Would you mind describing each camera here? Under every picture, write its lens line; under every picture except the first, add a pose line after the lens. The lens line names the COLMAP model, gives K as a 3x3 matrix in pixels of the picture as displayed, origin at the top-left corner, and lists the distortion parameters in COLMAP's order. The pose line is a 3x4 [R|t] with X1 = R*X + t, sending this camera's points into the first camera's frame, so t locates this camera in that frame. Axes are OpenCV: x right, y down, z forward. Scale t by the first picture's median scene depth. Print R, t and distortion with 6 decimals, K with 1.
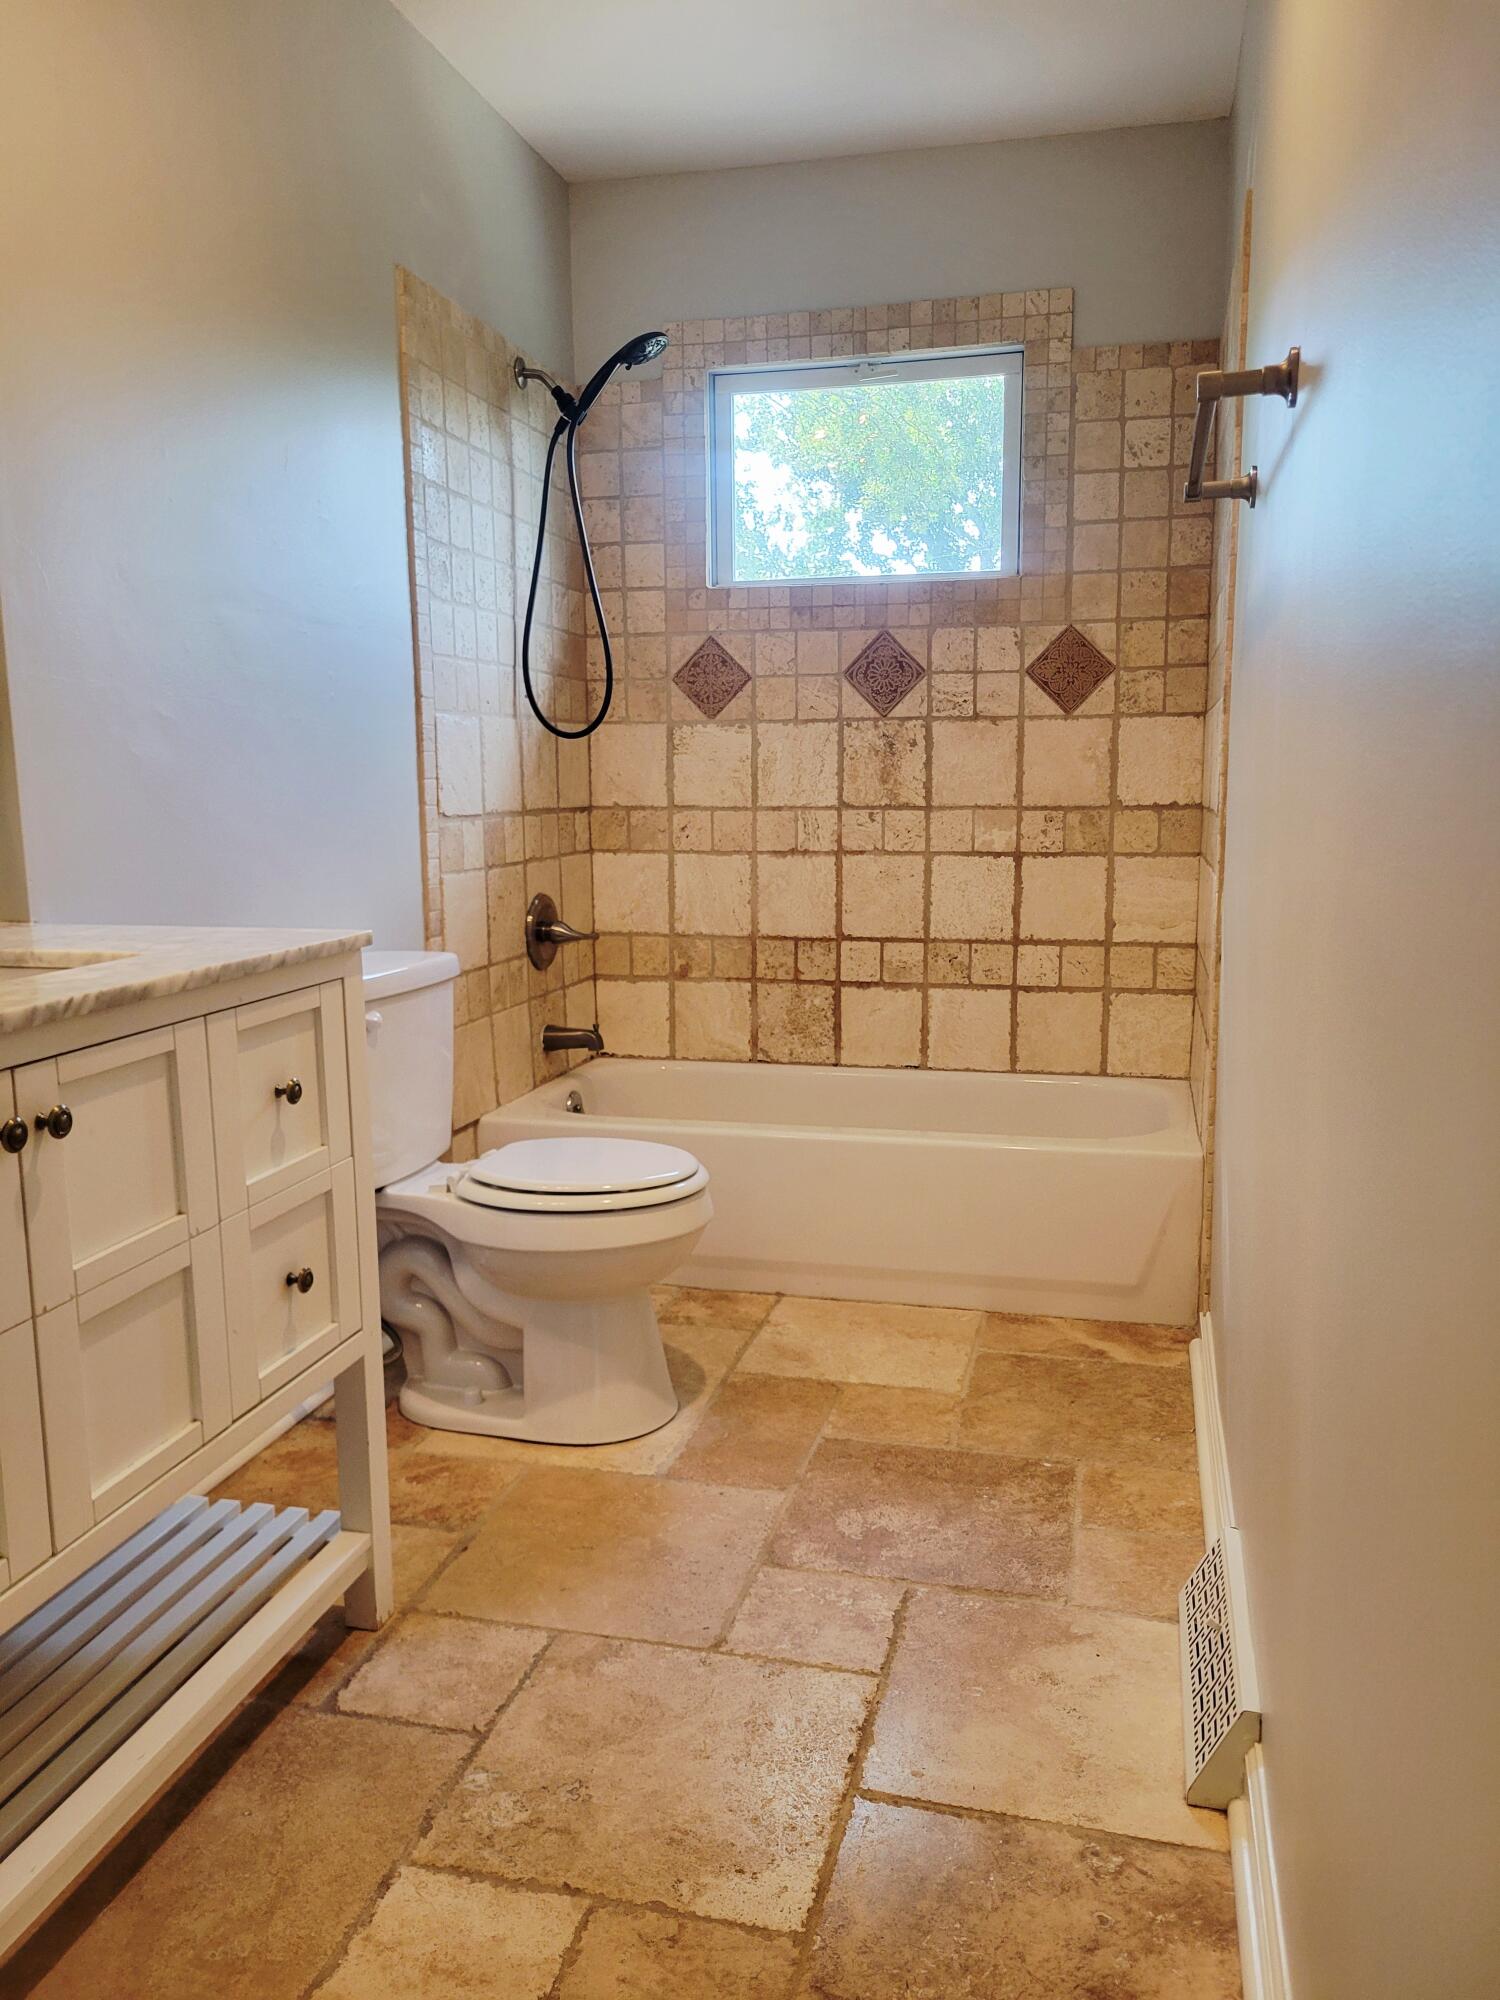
lens RADIAL K [[1474.6, 0, 751.2], [0, 1474.6, 1001.3], [0, 0, 1]] dist [0.049391, -0.042061]
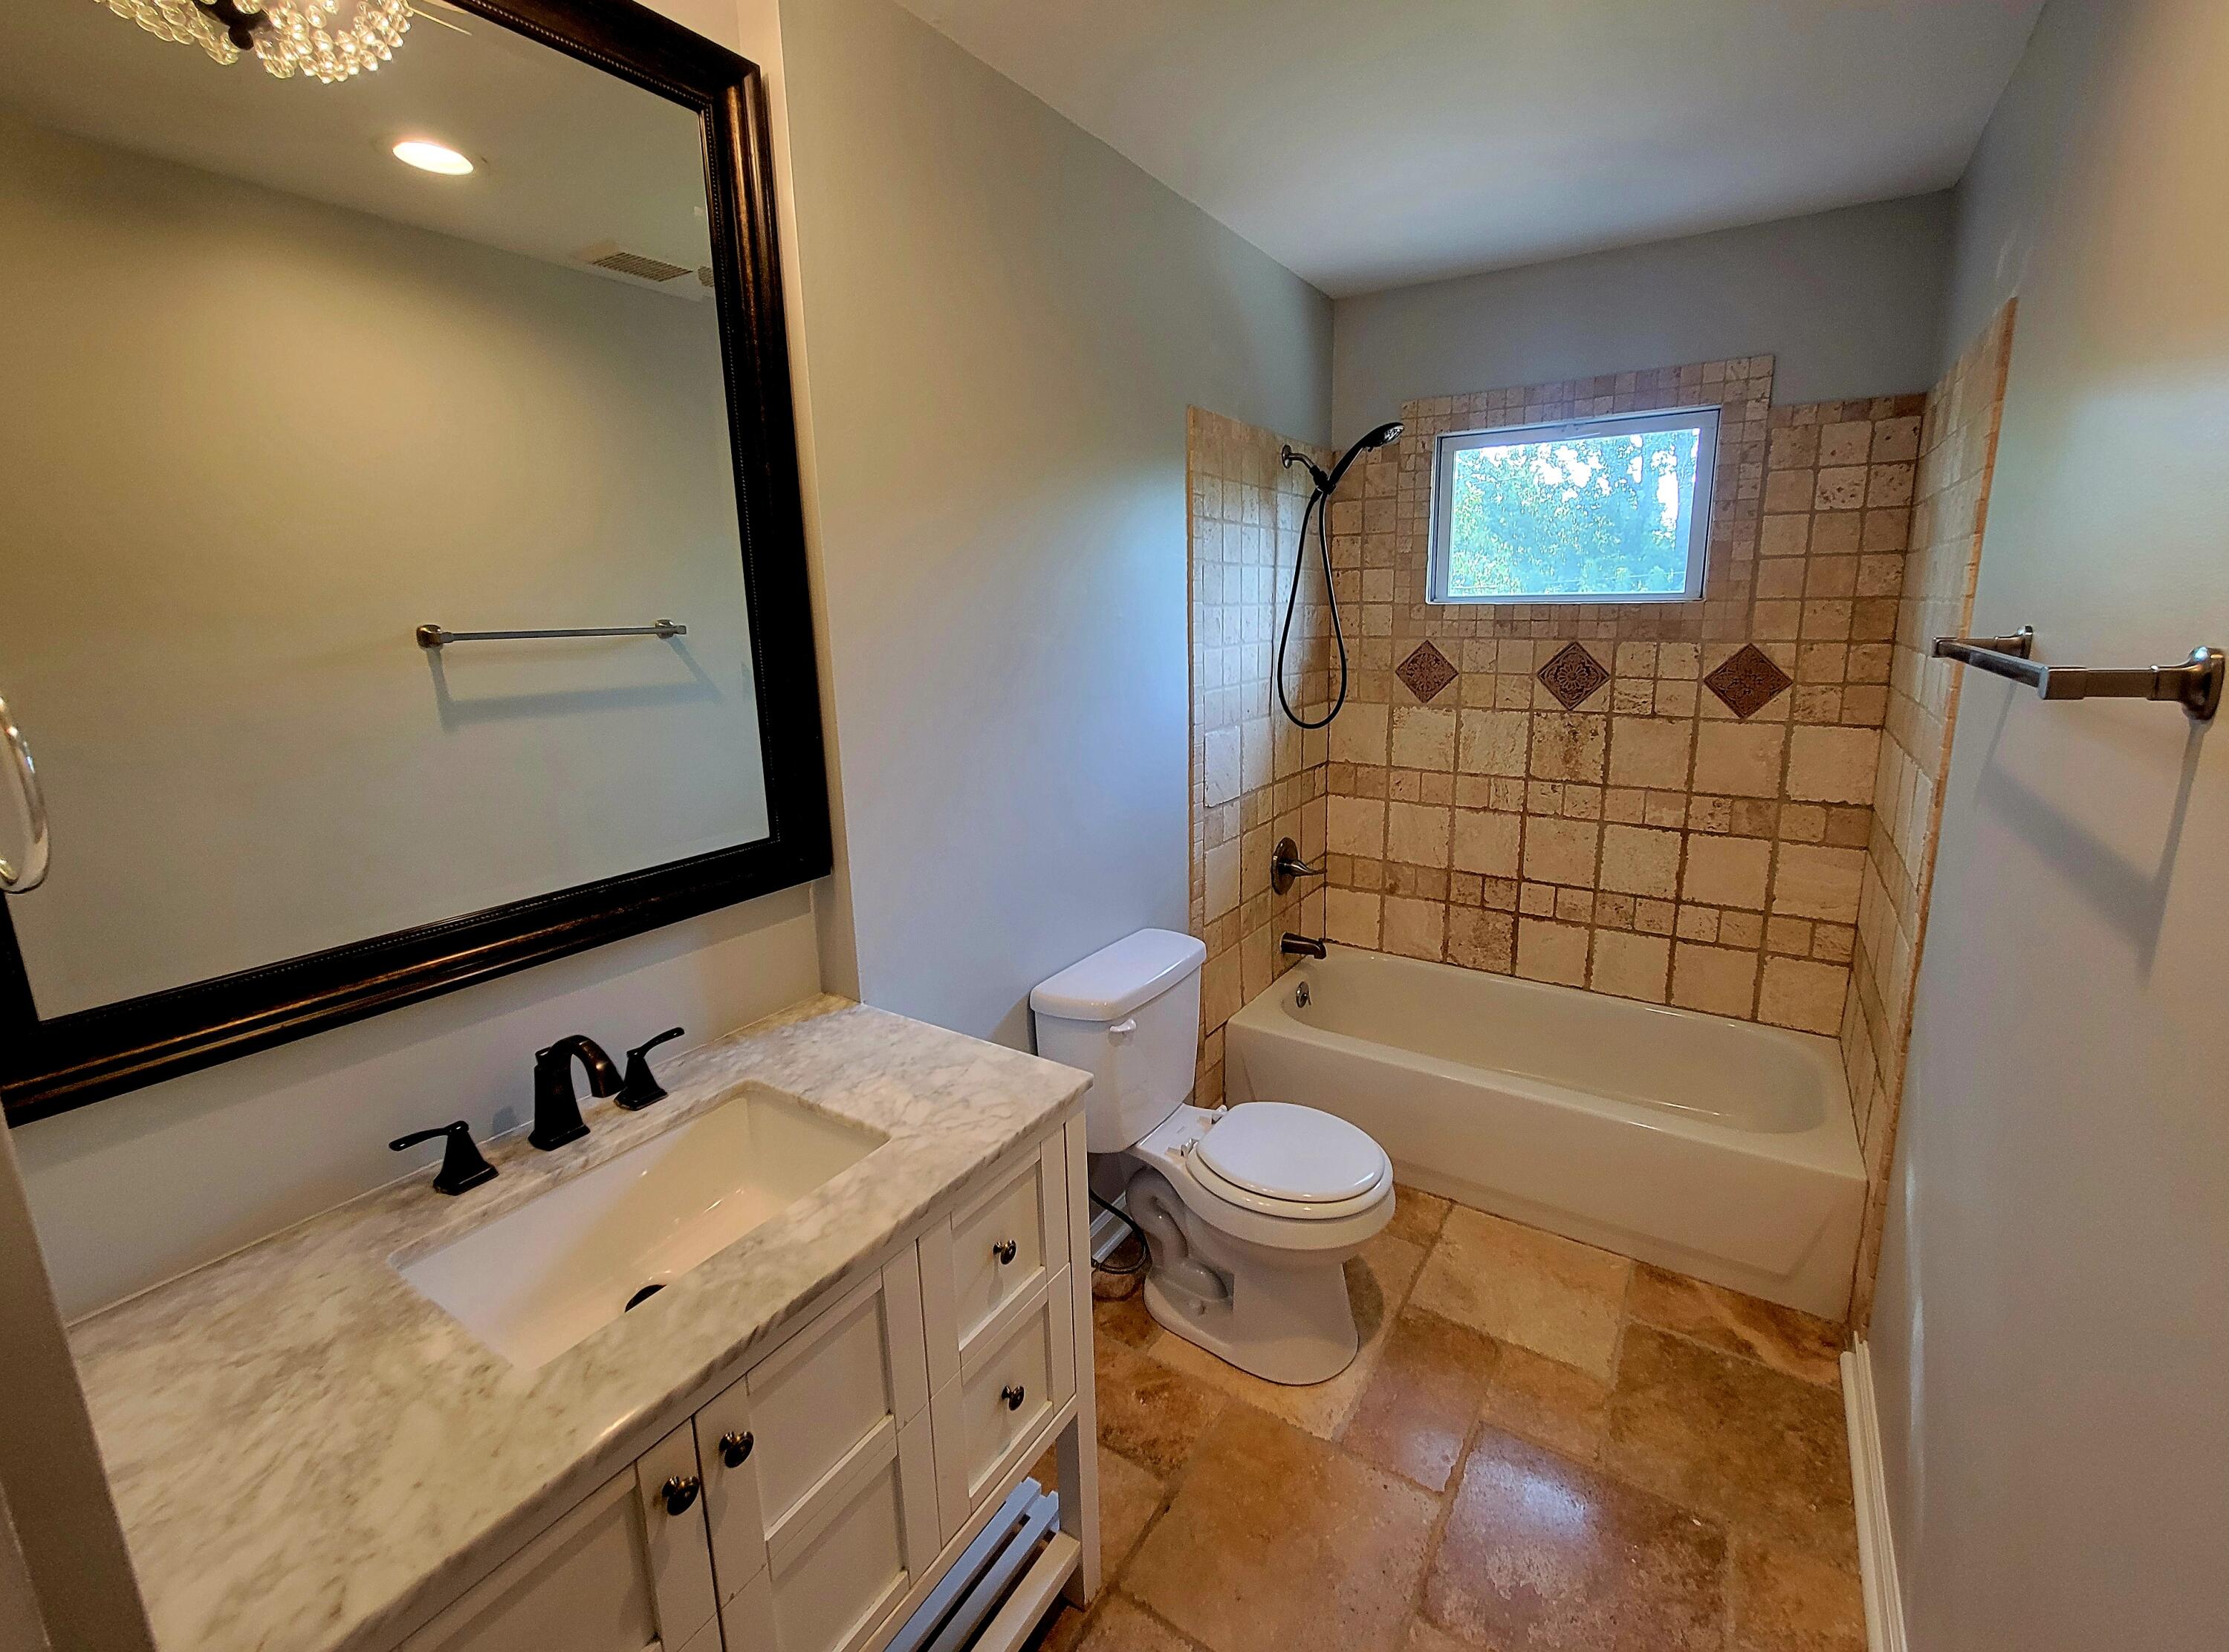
lens RADIAL K [[912.6, 0, 1164.3], [0, 912.6, 771.2], [0, 0, 1]] dist [0.004091, -0.003061]
pose [[0.952032, 0.054503, -0.301106, 0.000202], [-0.042215, 0.997994, 0.047171, -0.173843], [0.303073, -0.032197, 0.952423, 0.183510]]
